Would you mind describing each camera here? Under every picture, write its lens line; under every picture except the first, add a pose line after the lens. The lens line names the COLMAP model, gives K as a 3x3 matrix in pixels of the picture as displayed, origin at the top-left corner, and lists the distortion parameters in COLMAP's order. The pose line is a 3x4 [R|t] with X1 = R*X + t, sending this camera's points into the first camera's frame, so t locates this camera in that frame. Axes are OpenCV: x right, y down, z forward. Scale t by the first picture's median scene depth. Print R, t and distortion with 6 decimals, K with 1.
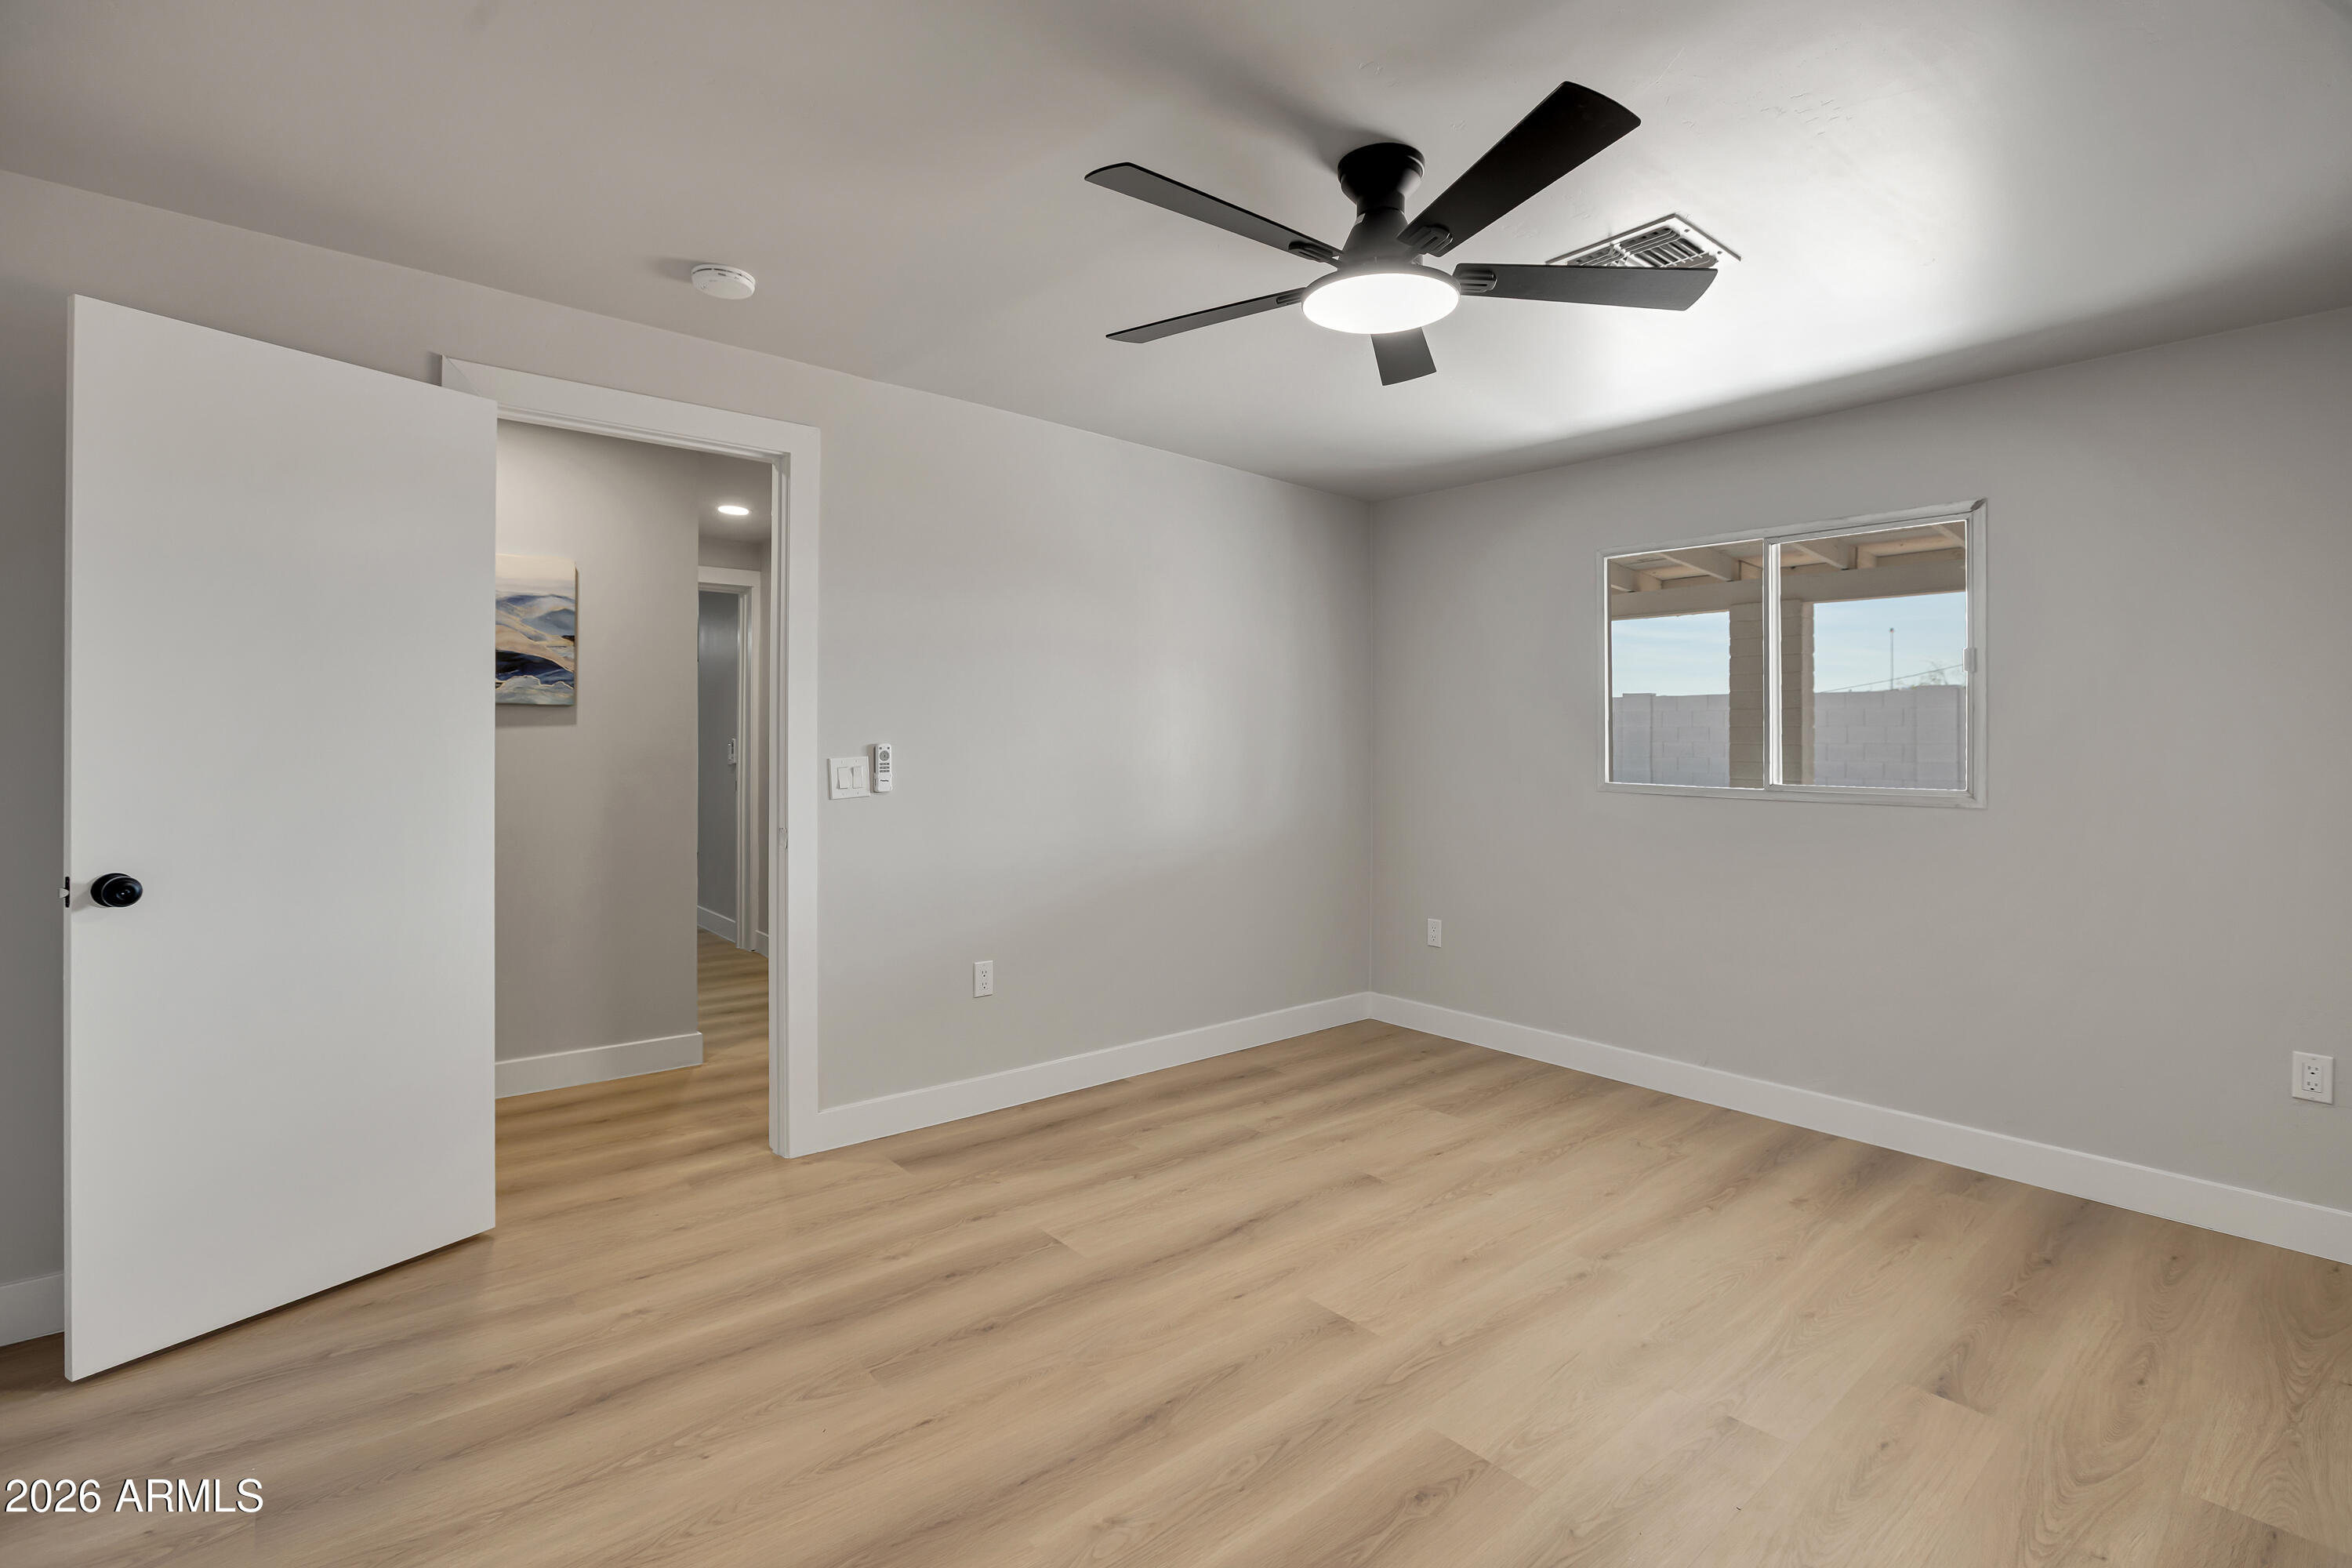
lens RADIAL K [[1117.9, 0, 1174.7], [0, 1117.9, 767.1], [0, 0, 1]] dist [0.022797, 0.000229]
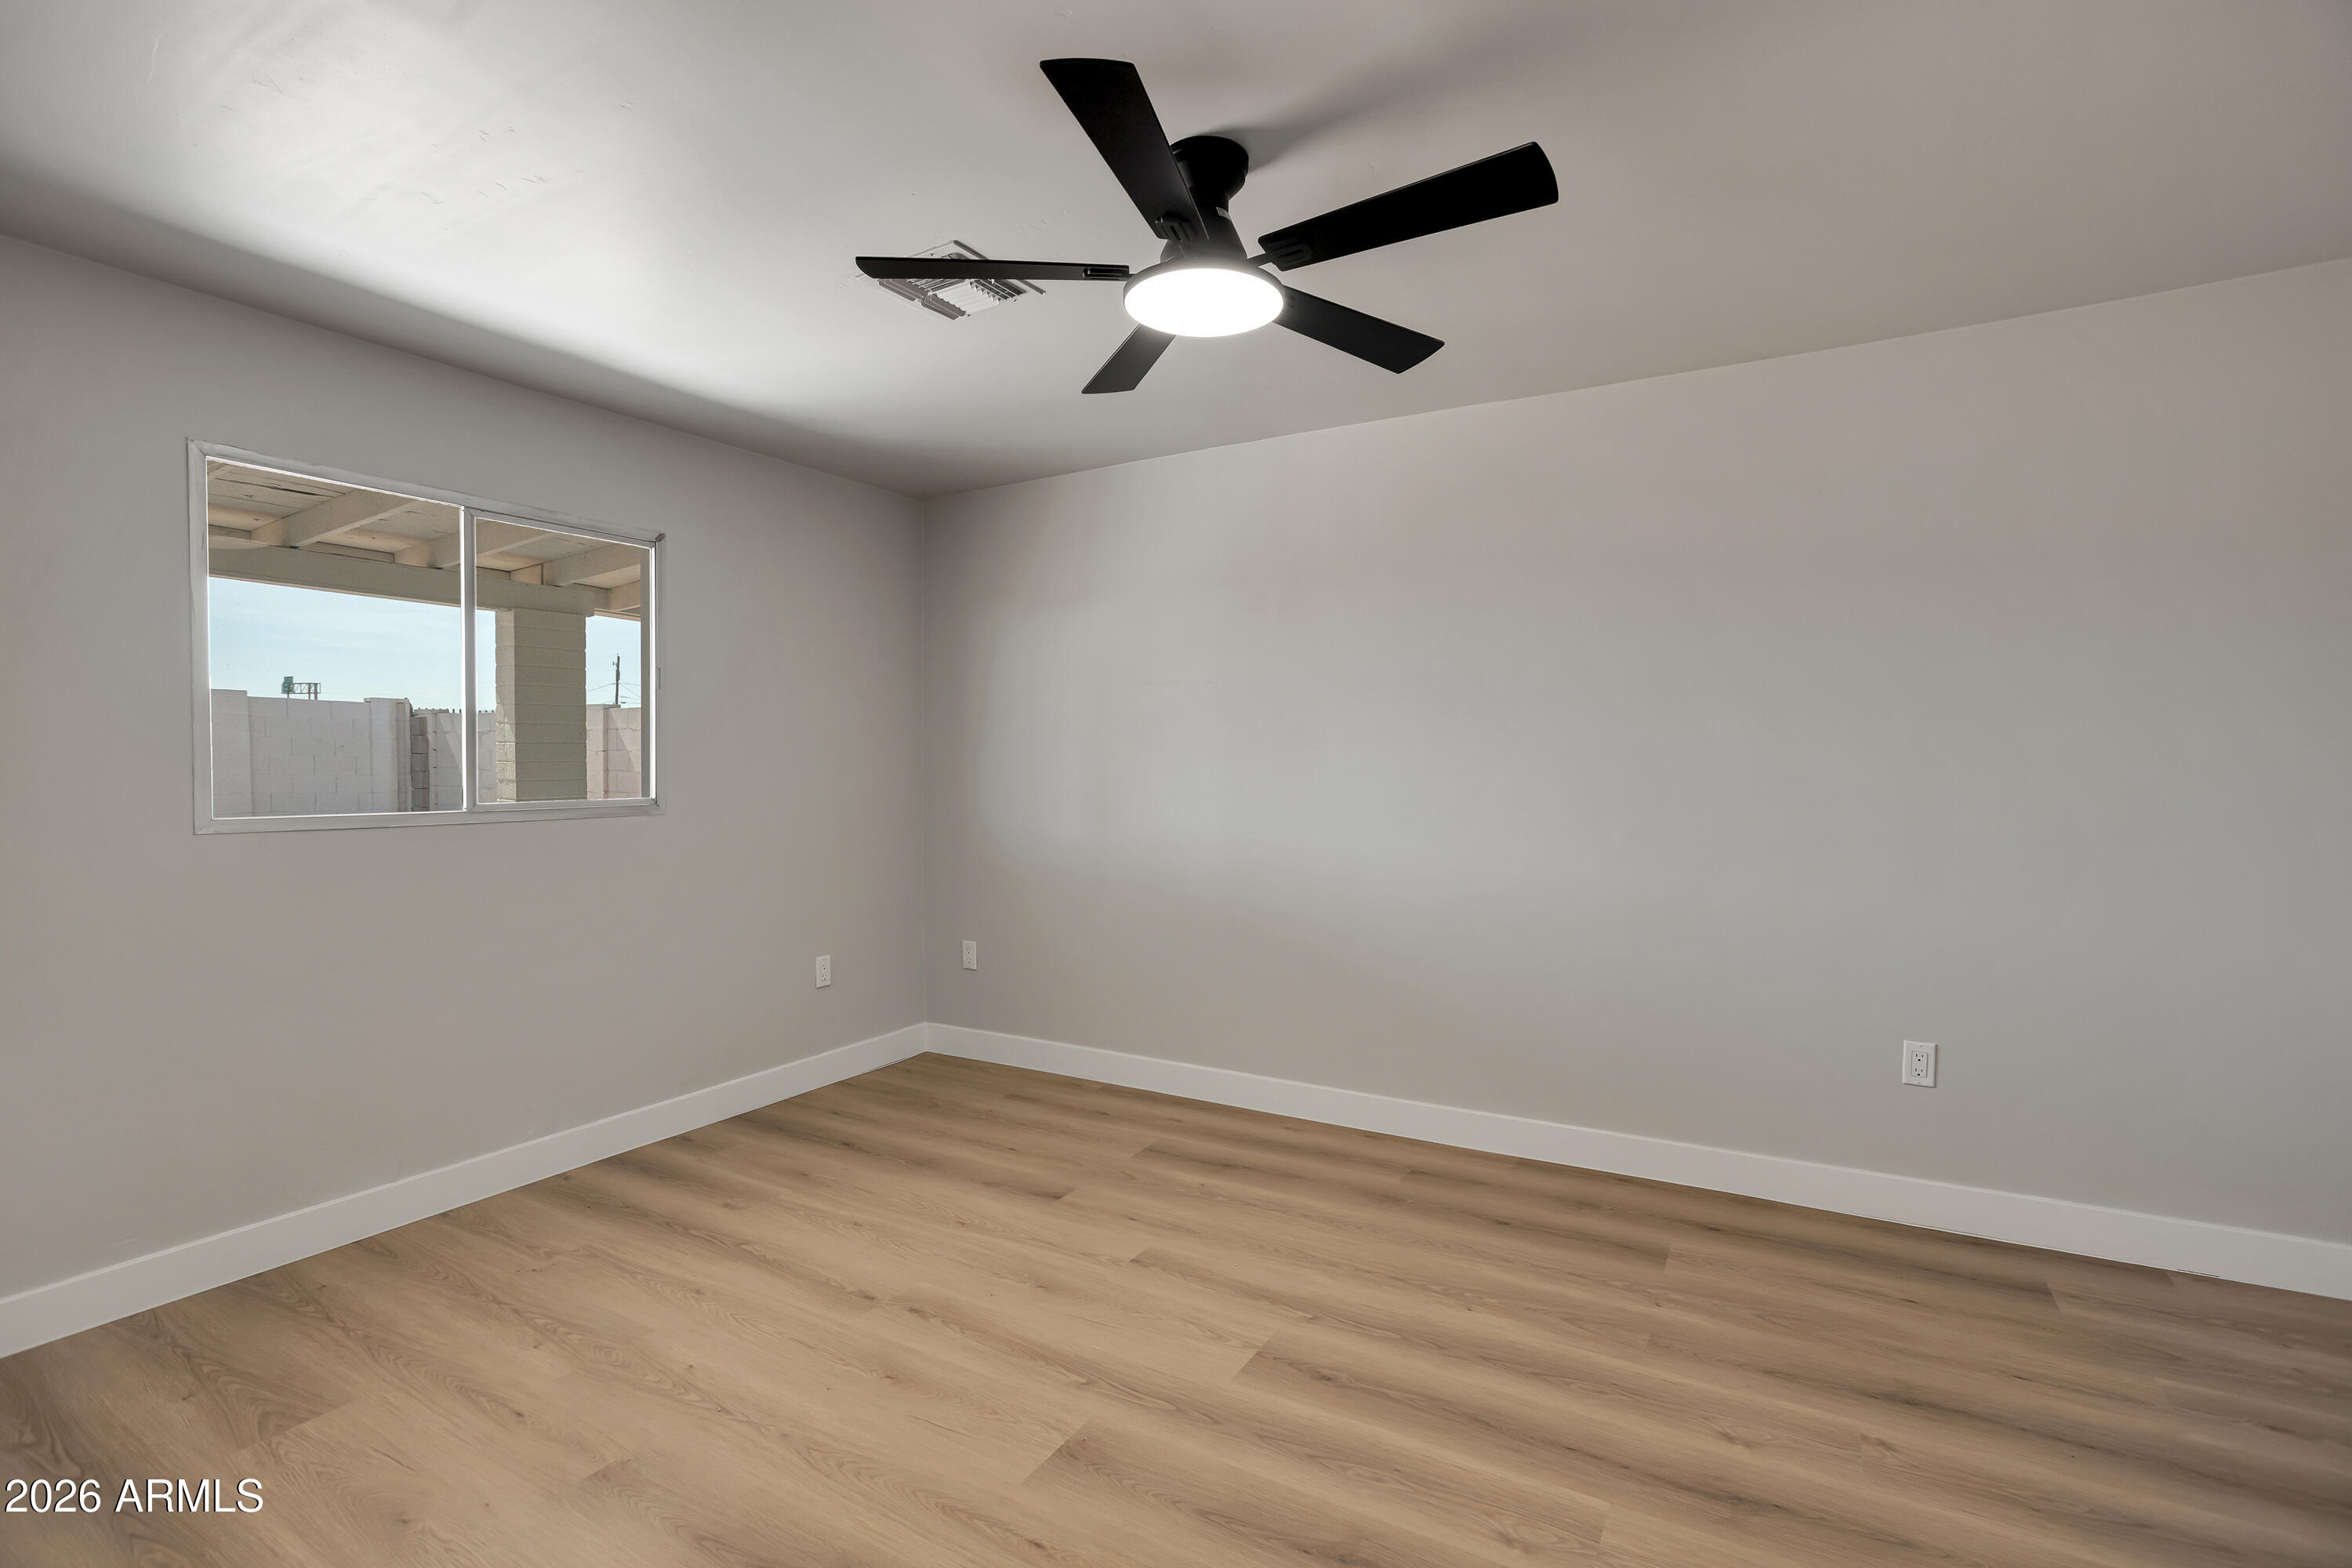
lens RADIAL K [[1117.9, 0, 1173.8], [0, 1117.9, 778.7], [0, 0, 1]] dist [0.022797, 0.000229]
pose [[-0.358494, -0.021526, 0.933284, -0.533396], [0.005072, 0.999674, 0.025005, -0.023626], [-0.933518, 0.013698, -0.358268, 0.993928]]
